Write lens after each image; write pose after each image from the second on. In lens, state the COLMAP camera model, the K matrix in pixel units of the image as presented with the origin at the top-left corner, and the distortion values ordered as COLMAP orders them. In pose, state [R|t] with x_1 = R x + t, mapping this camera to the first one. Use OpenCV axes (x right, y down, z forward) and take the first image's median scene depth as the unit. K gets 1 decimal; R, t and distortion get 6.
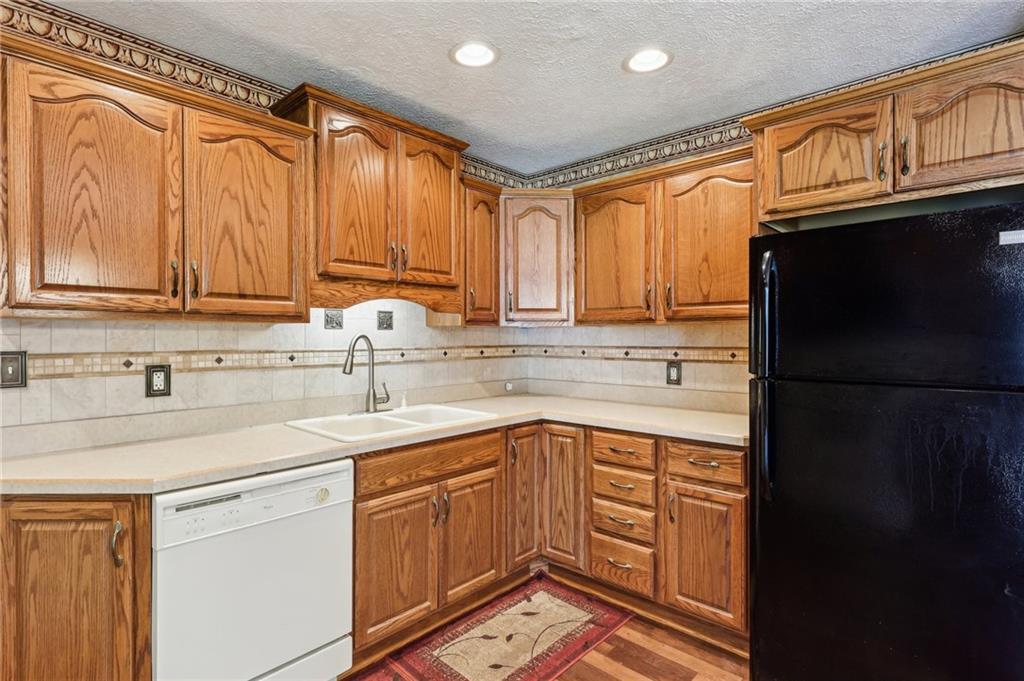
lens RADIAL K [[504.4, 0, 505.0], [0, 504.4, 340.5], [0, 0, 1]] dist [0.001346, -0.000365]
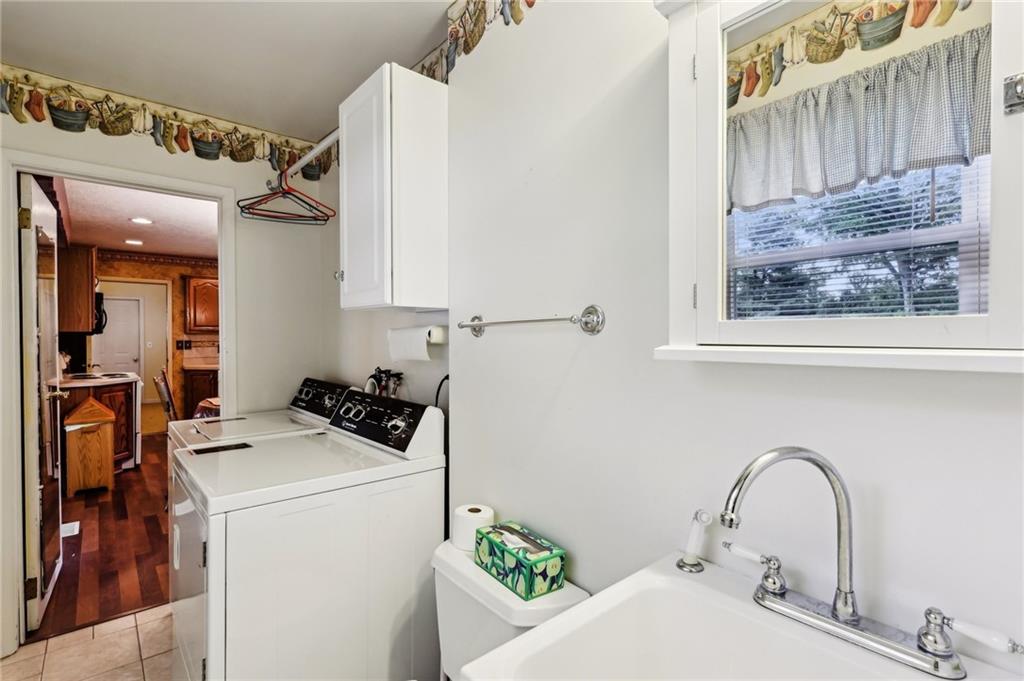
lens RADIAL K [[478.9, 0, 501.3], [0, 478.9, 339.5], [0, 0, 1]] dist [0.000163, 0.000565]
pose [[0.993084, 0.000010, -0.117406, 1.597296], [-0.000214, 0.999998, -0.001723, 0.014134], [0.117406, 0.001736, 0.993082, -2.034338]]
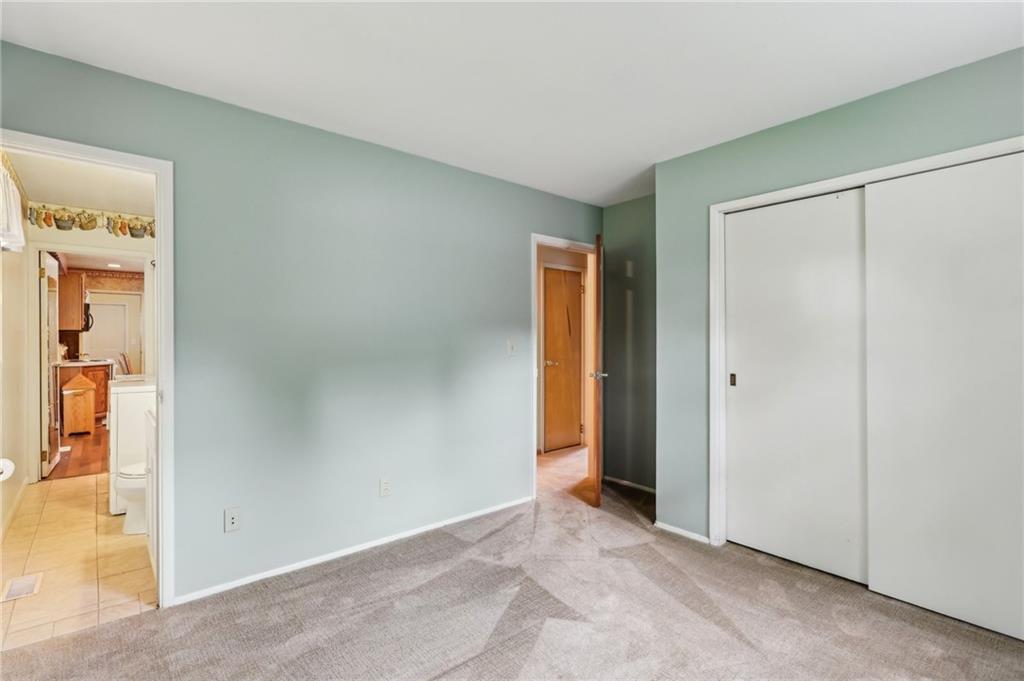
lens RADIAL K [[478.9, 0, 501.3], [0, 478.9, 339.5], [0, 0, 1]] dist [0.000163, 0.000565]
pose [[0.992879, 0.002742, -0.119092, 2.601931], [-0.003470, 0.999977, -0.005909, 0.047385], [0.119073, 0.006281, 0.992866, -2.886057]]
